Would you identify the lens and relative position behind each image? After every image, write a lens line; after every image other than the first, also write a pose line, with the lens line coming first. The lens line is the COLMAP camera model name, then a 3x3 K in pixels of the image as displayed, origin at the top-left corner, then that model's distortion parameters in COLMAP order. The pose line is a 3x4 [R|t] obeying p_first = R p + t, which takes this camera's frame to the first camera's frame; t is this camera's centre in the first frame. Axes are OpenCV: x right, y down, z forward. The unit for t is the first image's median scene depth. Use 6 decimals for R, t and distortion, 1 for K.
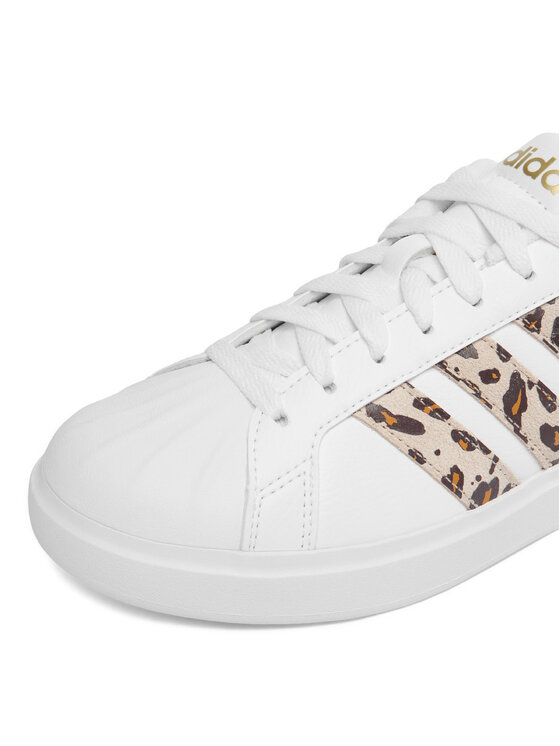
lens RADIAL K [[882.3, 0, 280.0], [0, 882.3, 373.0], [0, 0, 1]] dist [-0.056820, -0.000819]
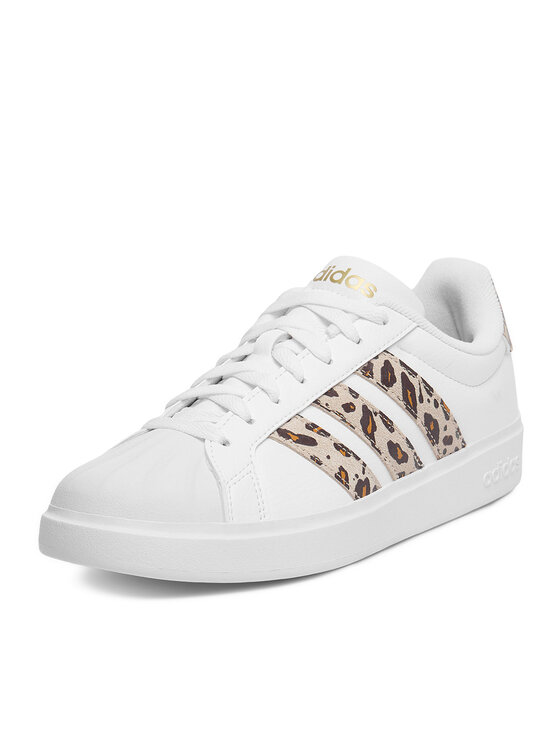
lens RADIAL K [[1923.4, 0, 280.0], [0, 1923.4, 373.0], [0, 0, 1]] dist [-0.049903, -0.118028]
pose [[0.927463, -0.089352, 0.363081, -1.002458], [0.199737, 0.939271, -0.279063, 0.805740], [-0.316097, 0.331341, 0.888986, -1.777713]]
